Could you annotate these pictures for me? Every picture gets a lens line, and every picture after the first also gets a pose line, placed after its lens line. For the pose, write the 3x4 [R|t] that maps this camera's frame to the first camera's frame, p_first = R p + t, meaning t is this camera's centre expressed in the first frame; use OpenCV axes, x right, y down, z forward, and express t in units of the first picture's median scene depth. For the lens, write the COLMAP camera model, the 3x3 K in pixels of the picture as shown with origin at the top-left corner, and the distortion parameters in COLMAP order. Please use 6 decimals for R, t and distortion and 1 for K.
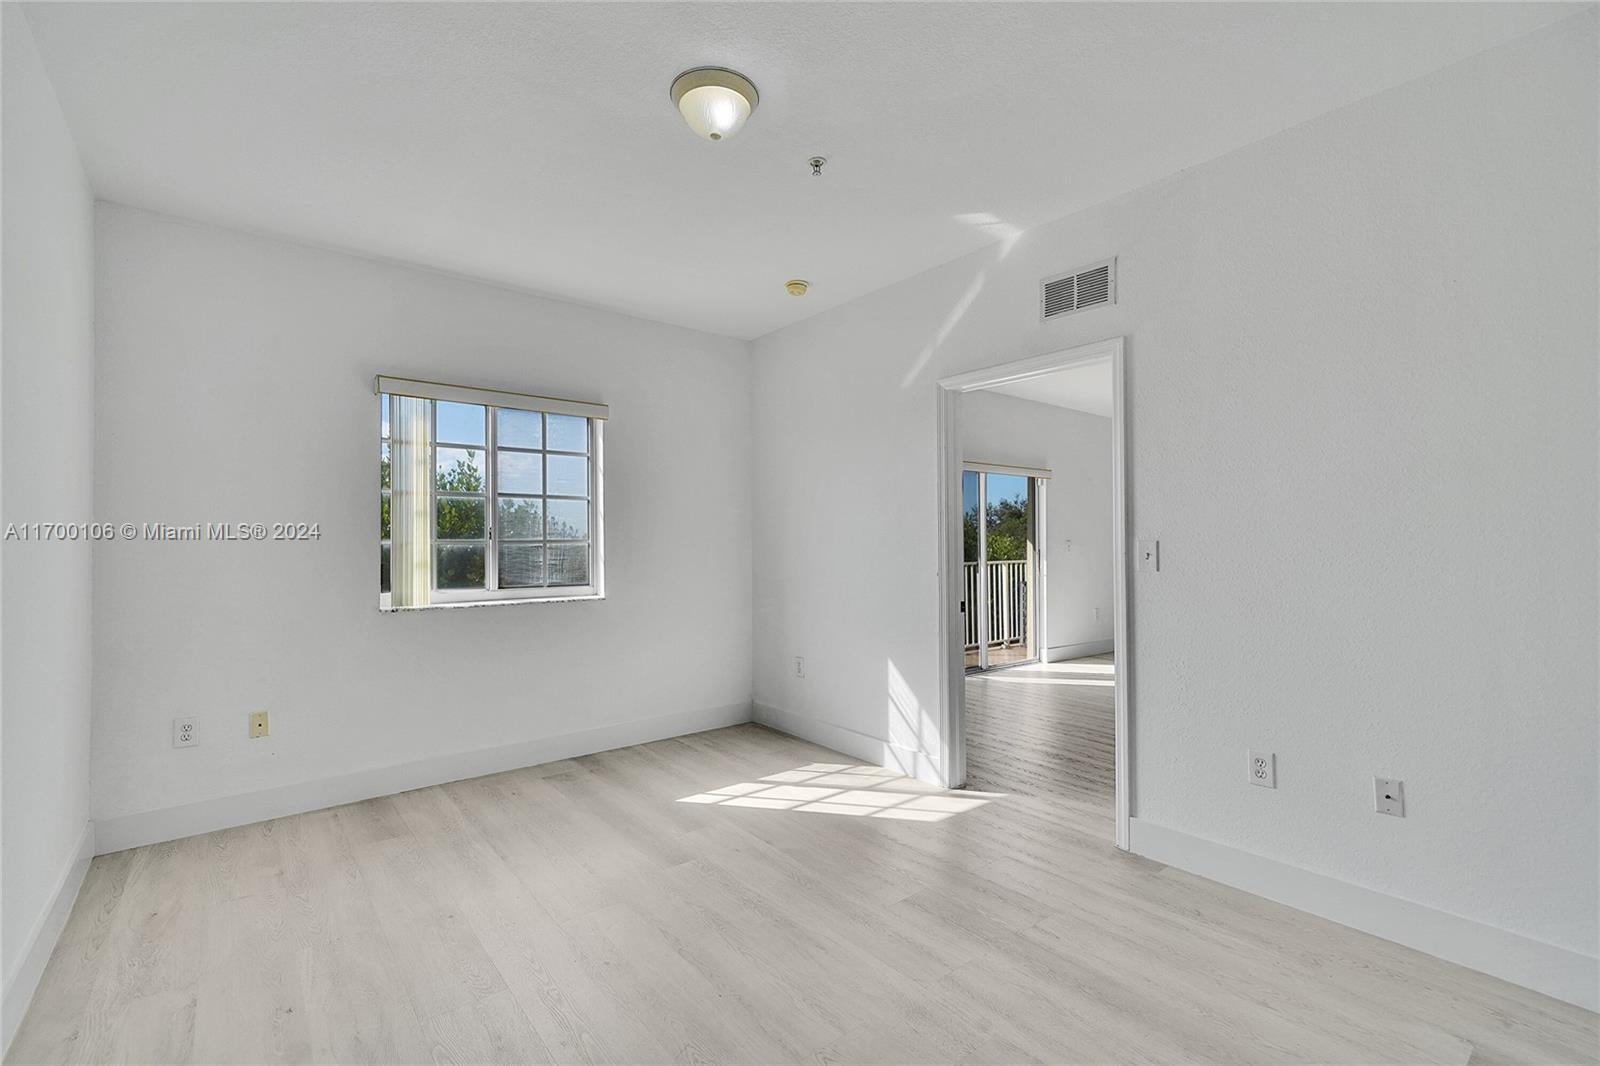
lens RADIAL K [[702.8, 0, 797.5], [0, 702.8, 541.0], [0, 0, 1]] dist [0.018248, 0.000036]
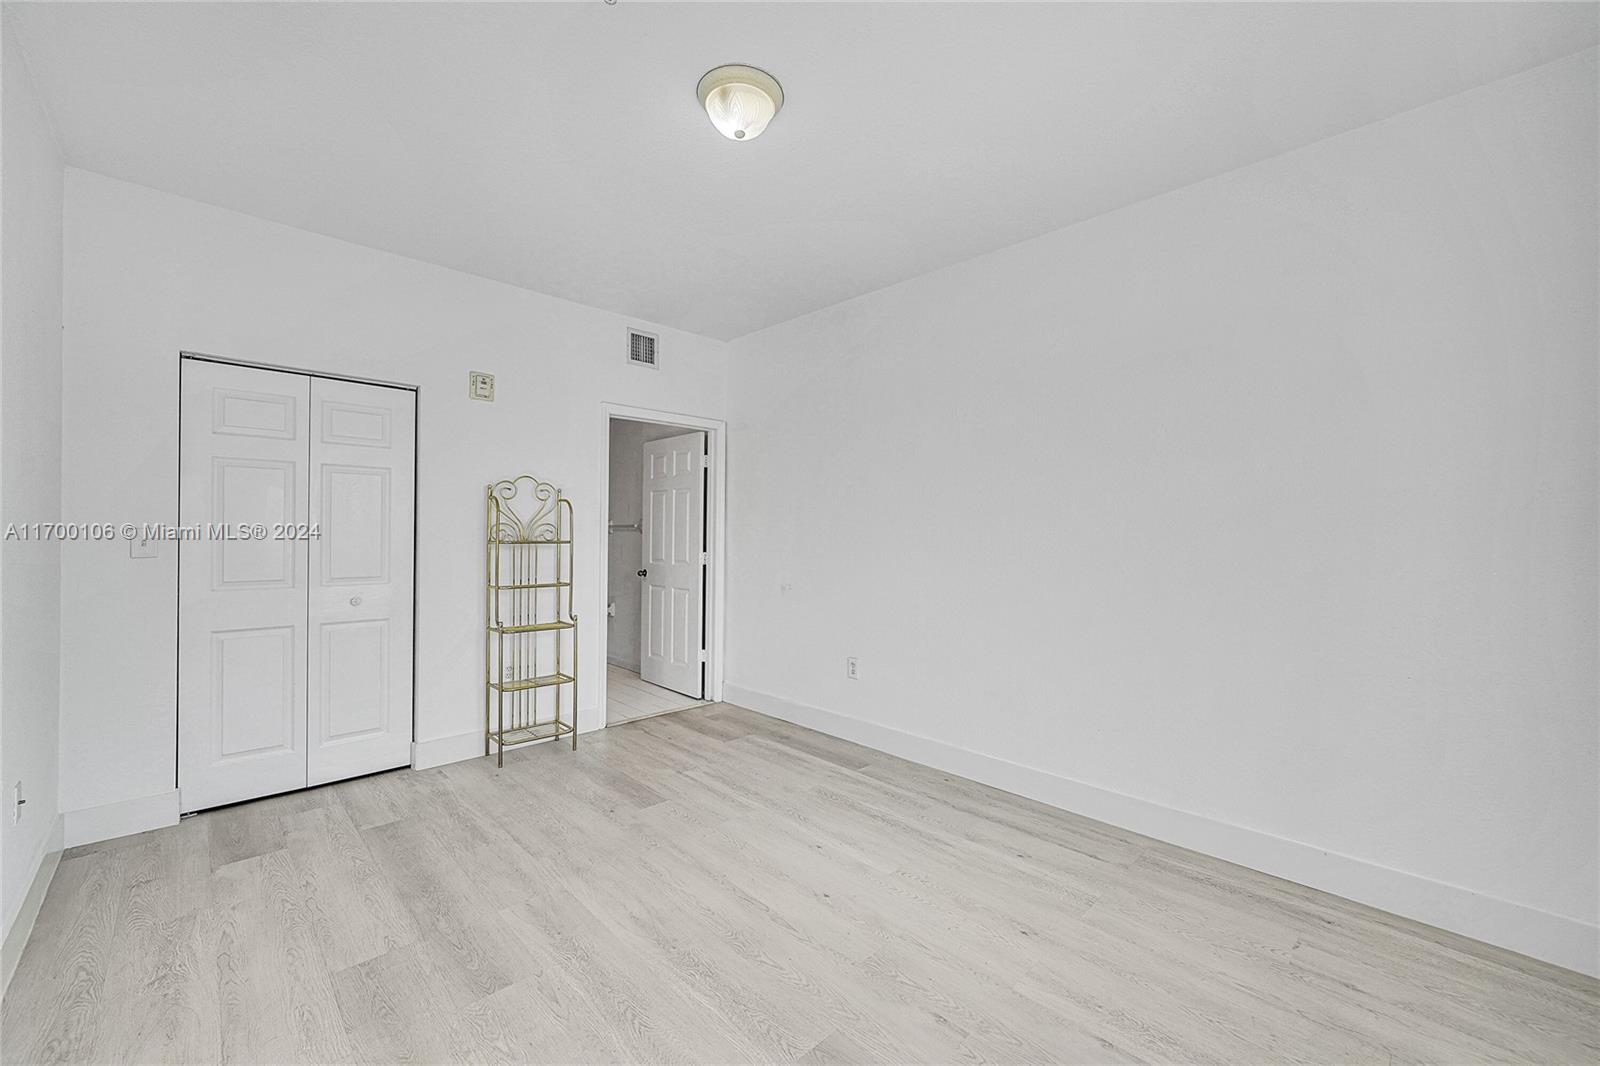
lens RADIAL K [[634.3, 0, 800.7], [0, 634.3, 536.4], [0, 0, 1]] dist [-0.000794, 0.000274]
pose [[-0.995648, -0.001984, -0.093176, -0.072927], [-0.001593, 0.999990, -0.004274, 0.005000], [0.093184, -0.004107, -0.995640, 1.160702]]
